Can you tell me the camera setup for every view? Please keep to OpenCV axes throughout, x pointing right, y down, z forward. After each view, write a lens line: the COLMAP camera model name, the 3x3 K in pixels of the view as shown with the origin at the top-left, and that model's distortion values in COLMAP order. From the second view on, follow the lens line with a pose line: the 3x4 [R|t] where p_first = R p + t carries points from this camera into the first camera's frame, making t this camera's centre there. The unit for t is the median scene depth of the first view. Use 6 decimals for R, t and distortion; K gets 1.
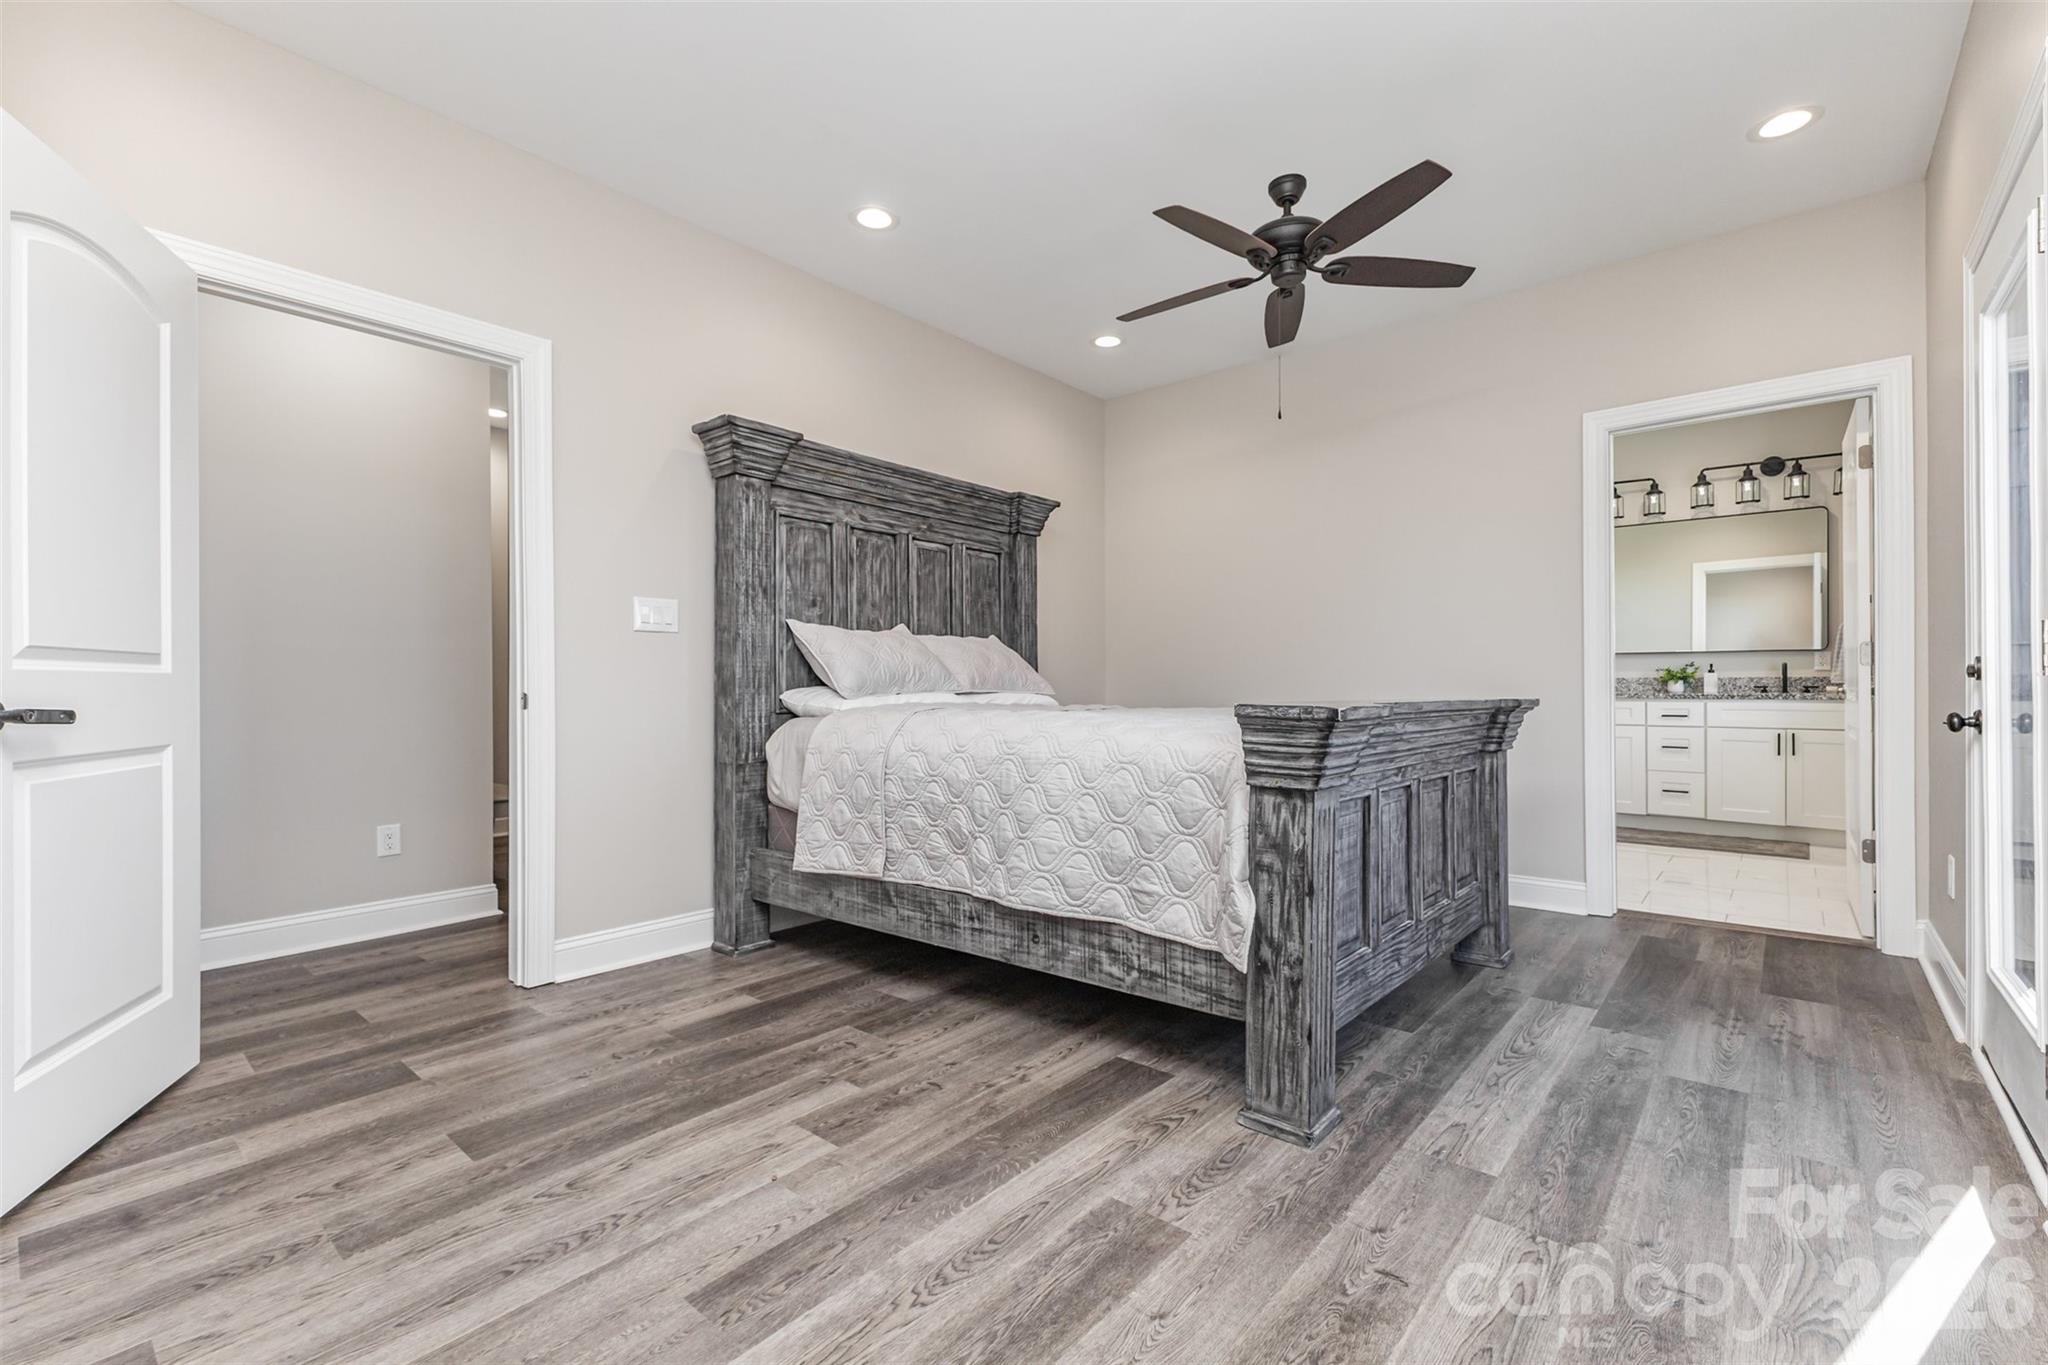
lens RADIAL K [[910.8, 0, 1026.0], [0, 910.8, 685.8], [0, 0, 1]] dist [0.015729, 0.000200]
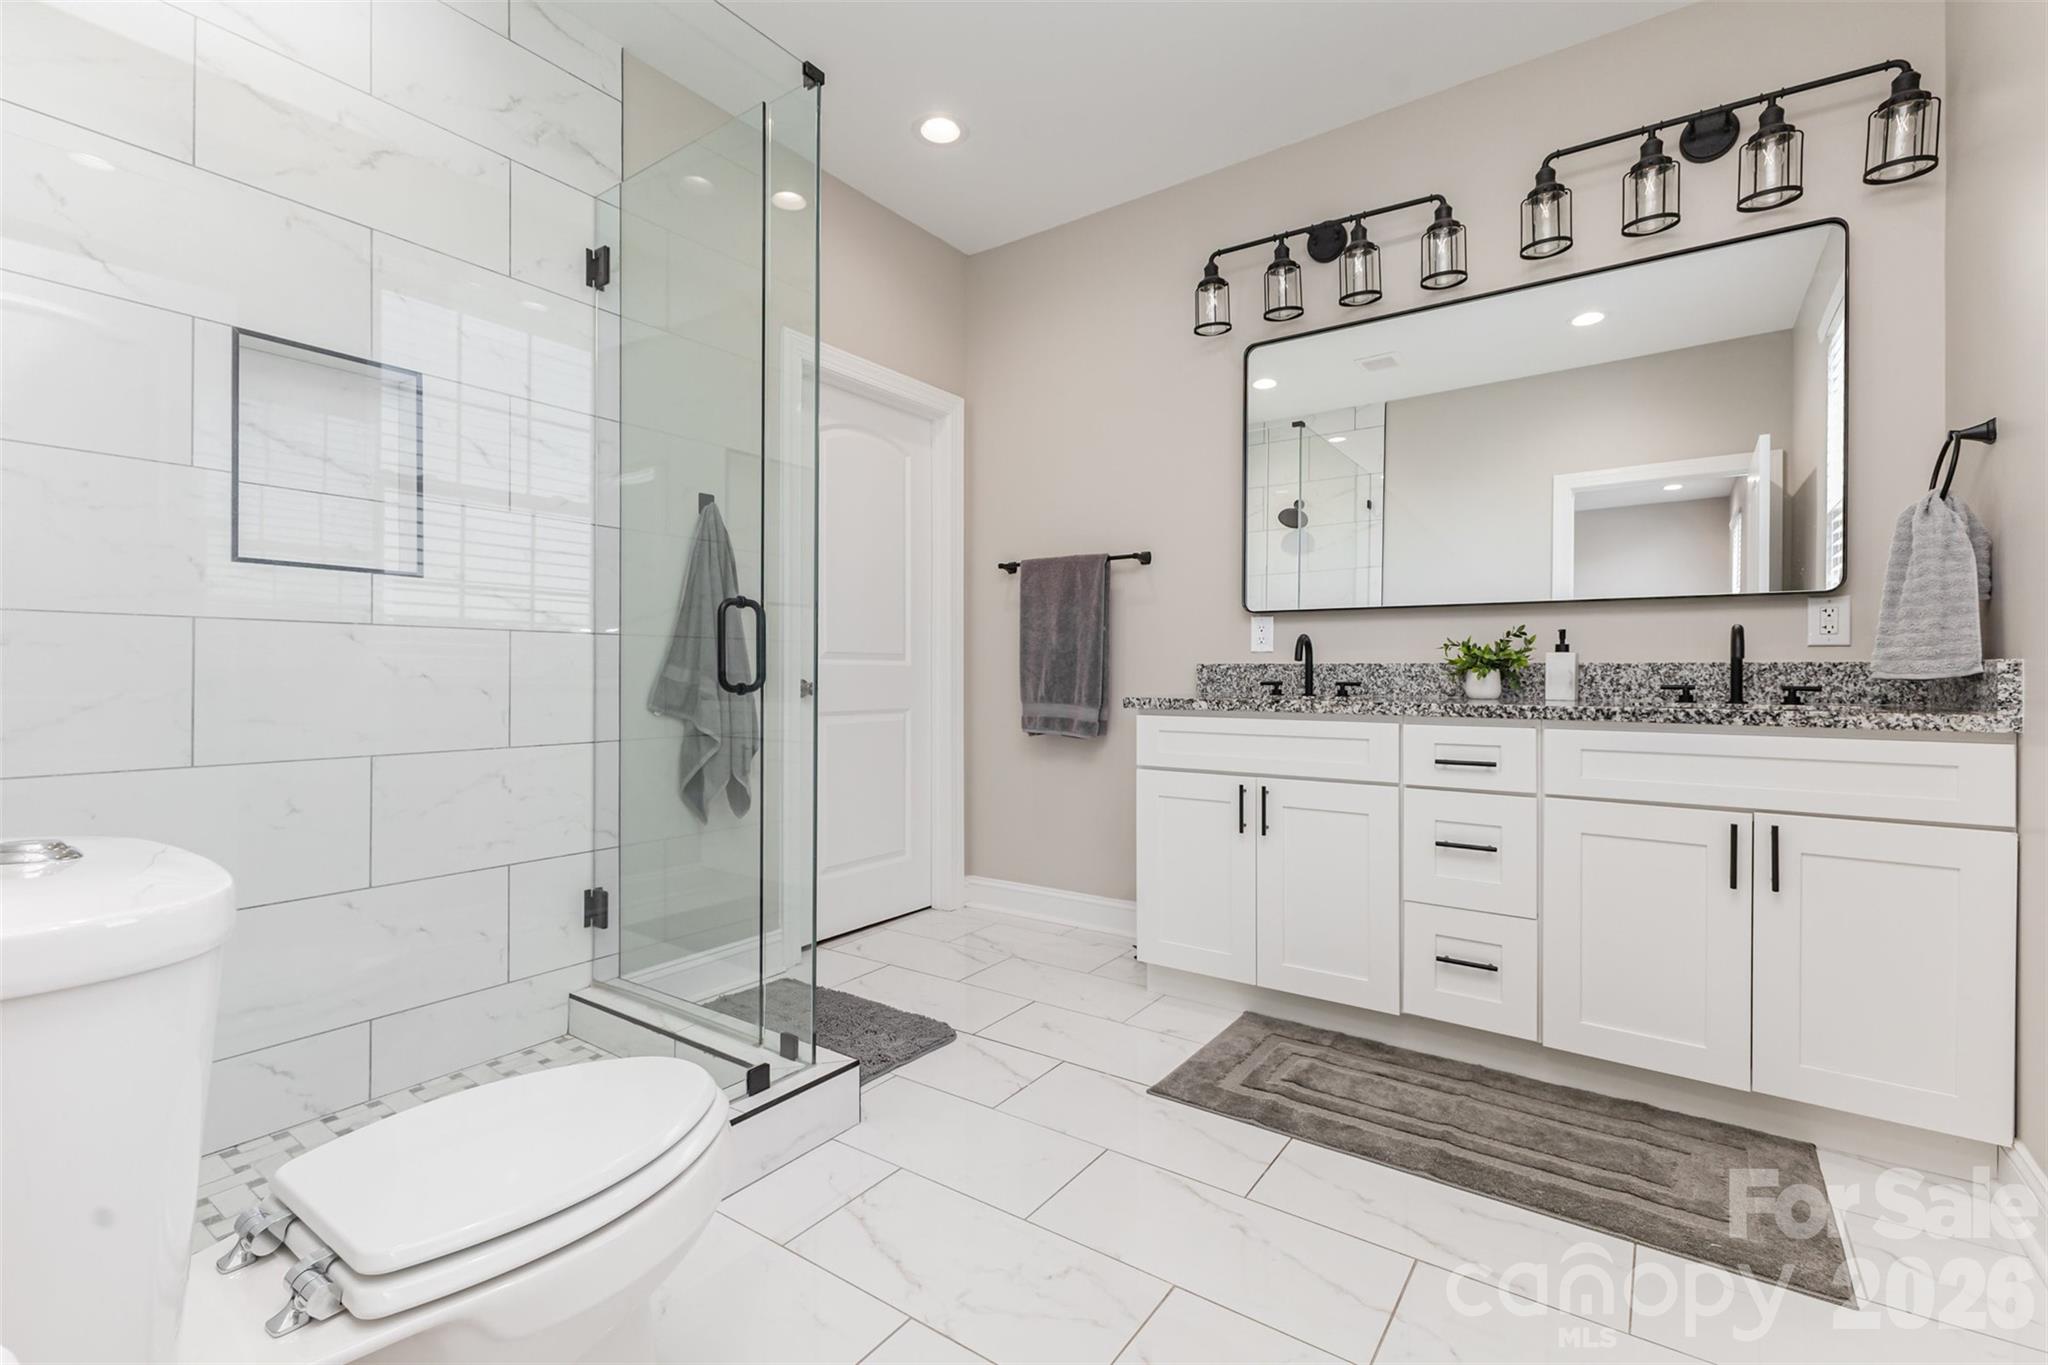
lens RADIAL K [[887.9, 0, 1029.7], [0, 887.9, 677.3], [0, 0, 1]] dist [0.018247, -0.006439]
pose [[0.997329, 0.003001, 0.072978, 0.492394], [-0.003389, 0.999981, 0.005199, -0.004220], [-0.072961, -0.005432, 0.997320, 0.636169]]
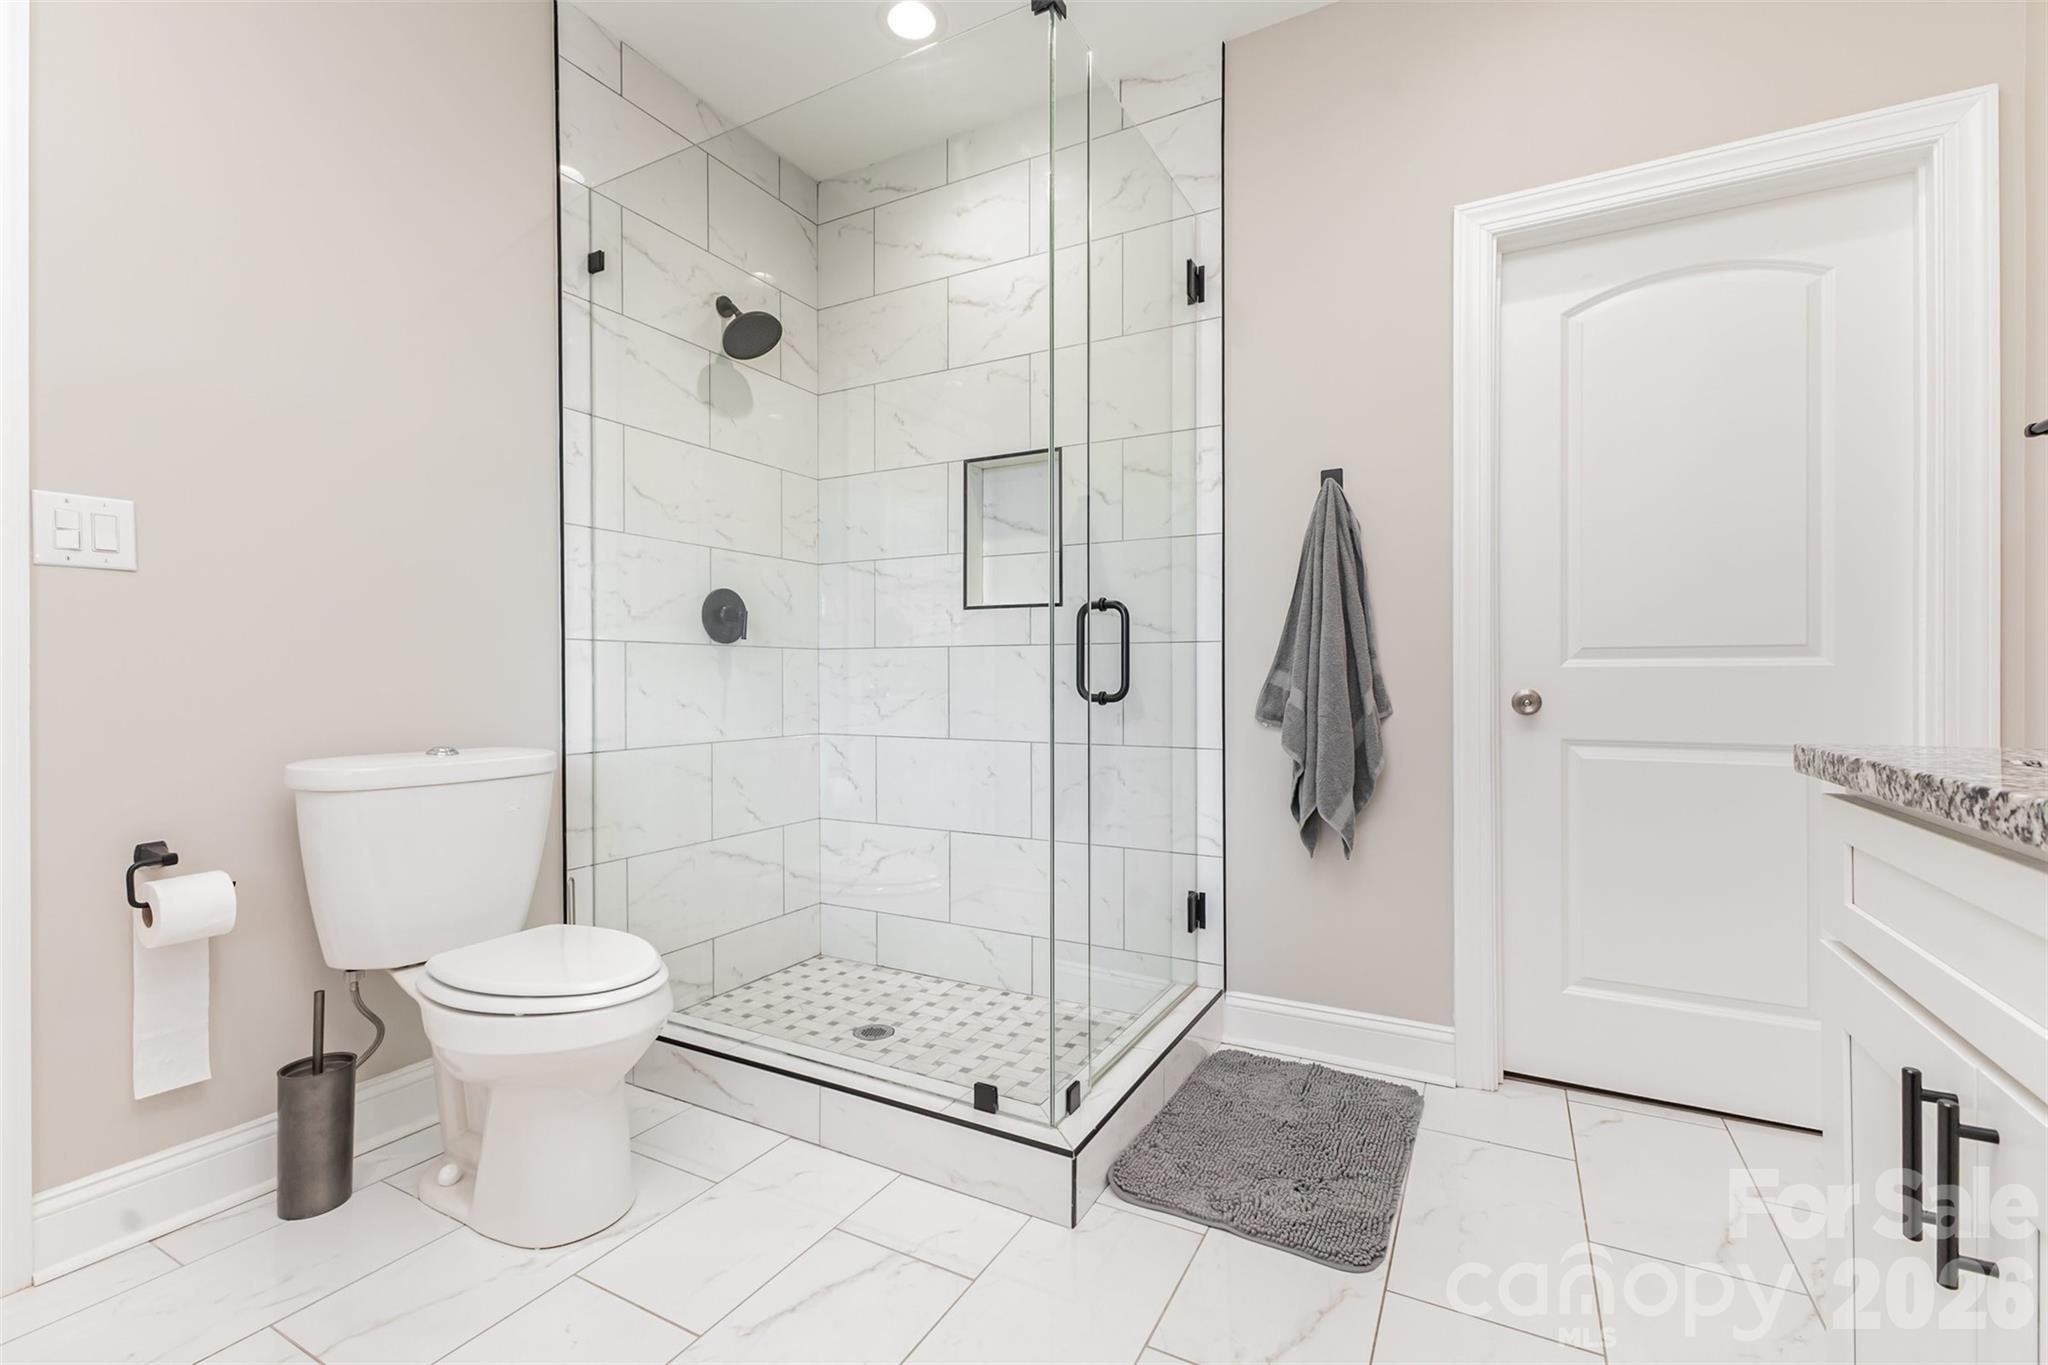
lens RADIAL K [[887.9, 0, 1029.7], [0, 887.9, 677.3], [0, 0, 1]] dist [0.018247, -0.006439]
pose [[0.195282, 0.000258, -0.980747, 0.728598], [0.001696, 0.999998, 0.000600, -0.005362], [0.980746, -0.001780, 0.195281, 0.916840]]
